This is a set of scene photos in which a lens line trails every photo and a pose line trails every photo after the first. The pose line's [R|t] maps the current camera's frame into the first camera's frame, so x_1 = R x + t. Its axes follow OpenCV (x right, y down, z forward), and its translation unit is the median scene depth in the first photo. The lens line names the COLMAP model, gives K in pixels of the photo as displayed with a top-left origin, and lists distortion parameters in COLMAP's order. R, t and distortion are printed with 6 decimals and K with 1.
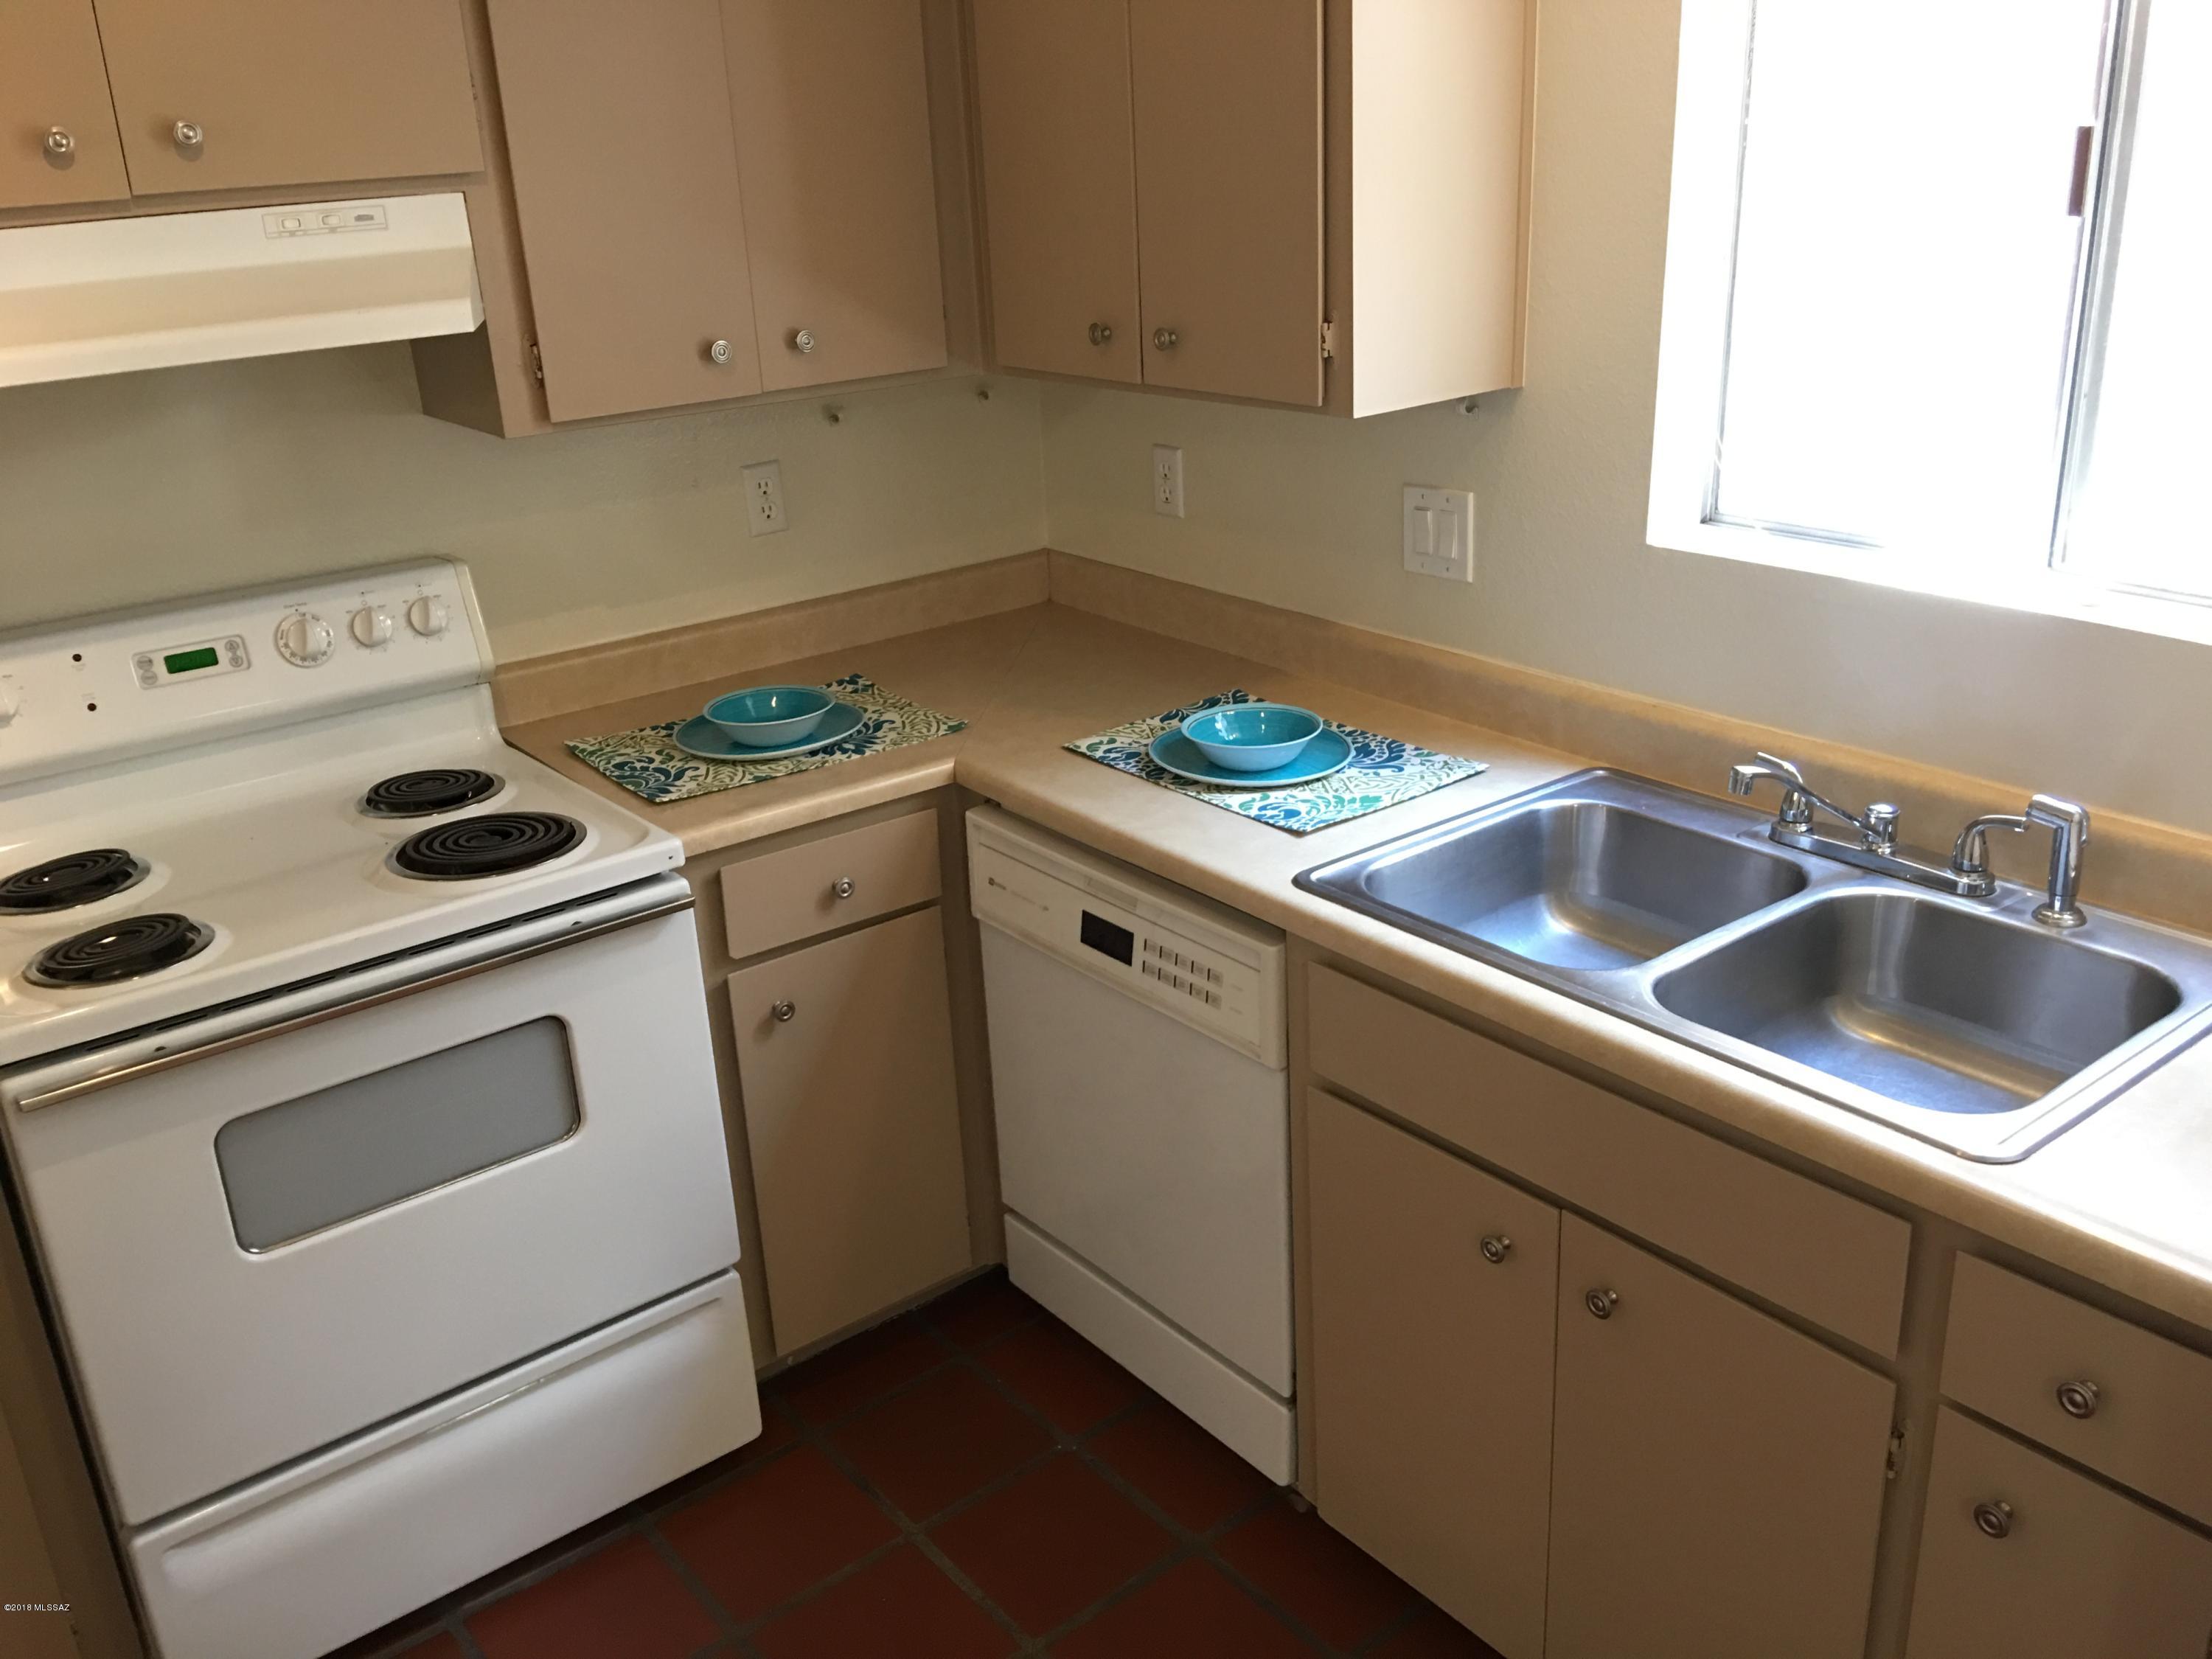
lens RADIAL K [[1858.9, 0, 1090.9], [0, 1858.9, 817.6], [0, 0, 1]] dist [0.068866, -0.119586]
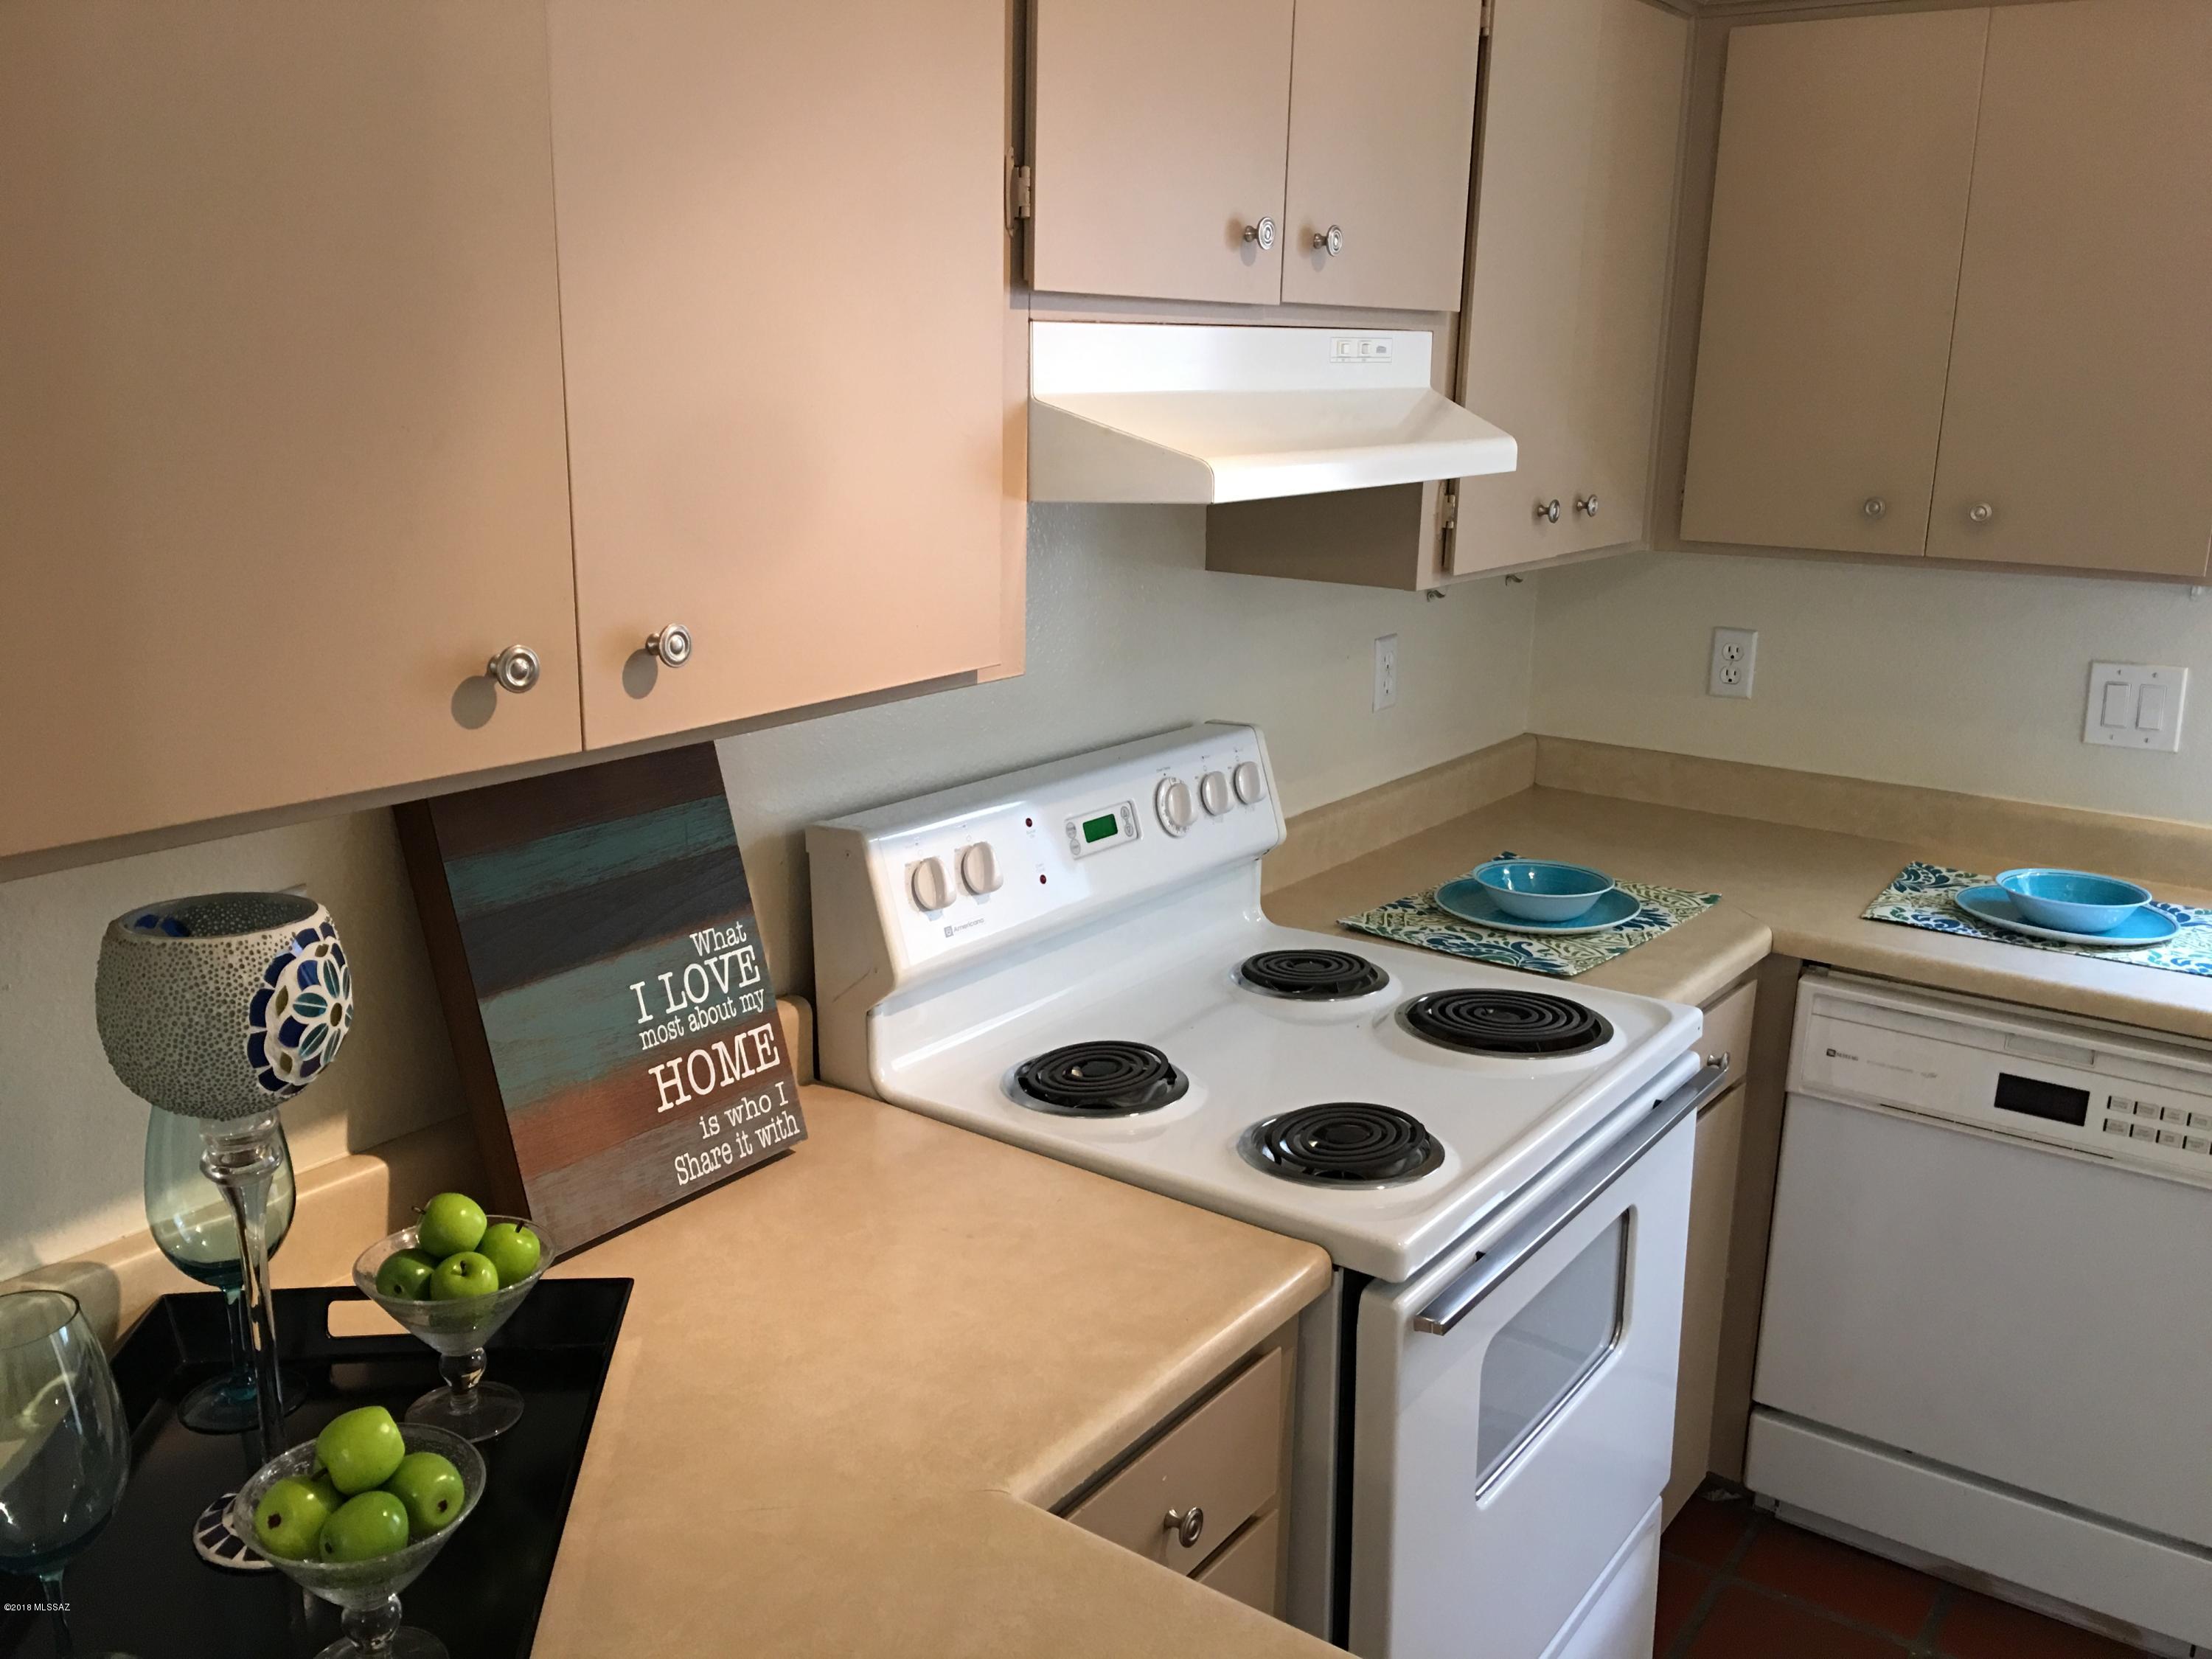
lens RADIAL K [[1858.9, 0, 1082.5], [0, 1858.9, 833.9], [0, 0, 1]] dist [0.068866, -0.119586]
pose [[0.961123, -0.006079, 0.276053, -0.753140], [0.039285, 0.992598, -0.114919, 0.019686], [-0.273311, 0.121297, 0.954247, 0.174998]]
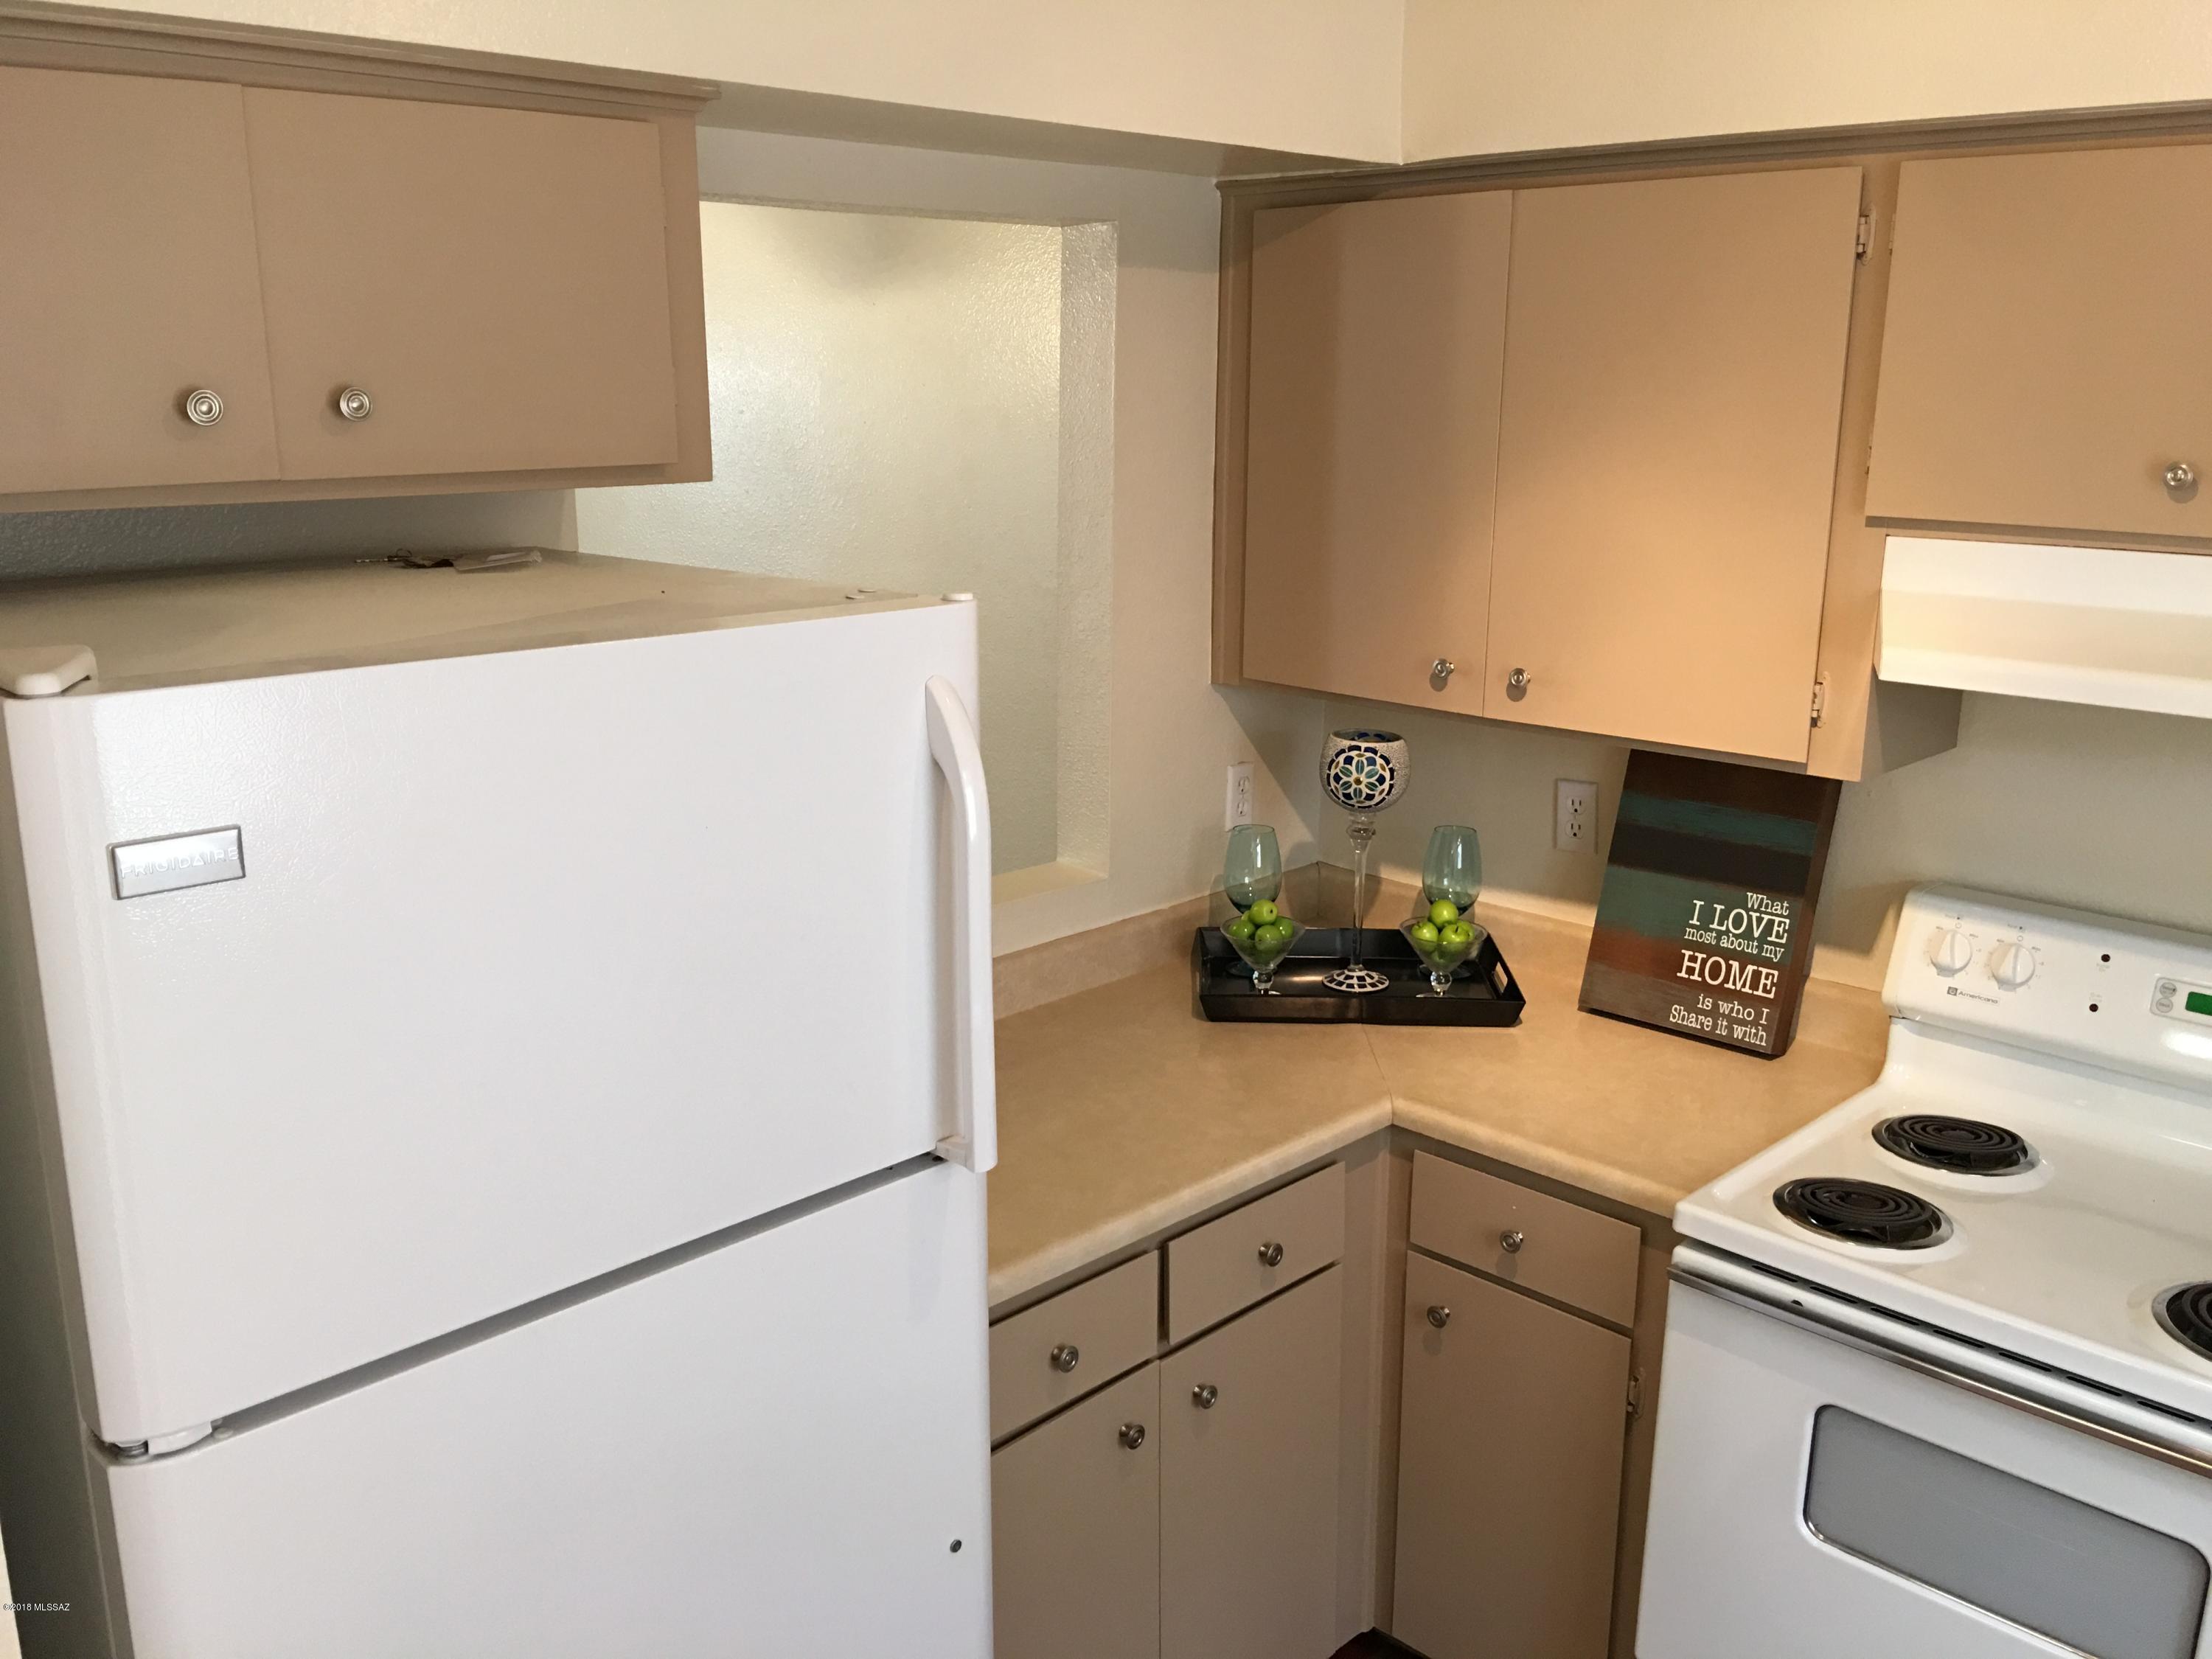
lens RADIAL K [[1858.9, 0, 1072.5], [0, 1858.9, 827.2], [0, 0, 1]] dist [0.068866, -0.119586]
pose [[0.114821, 0.289526, -0.950258, 0.321627], [-0.360193, 0.903622, 0.231794, -0.181024], [0.925785, 0.315661, 0.208040, 0.265091]]
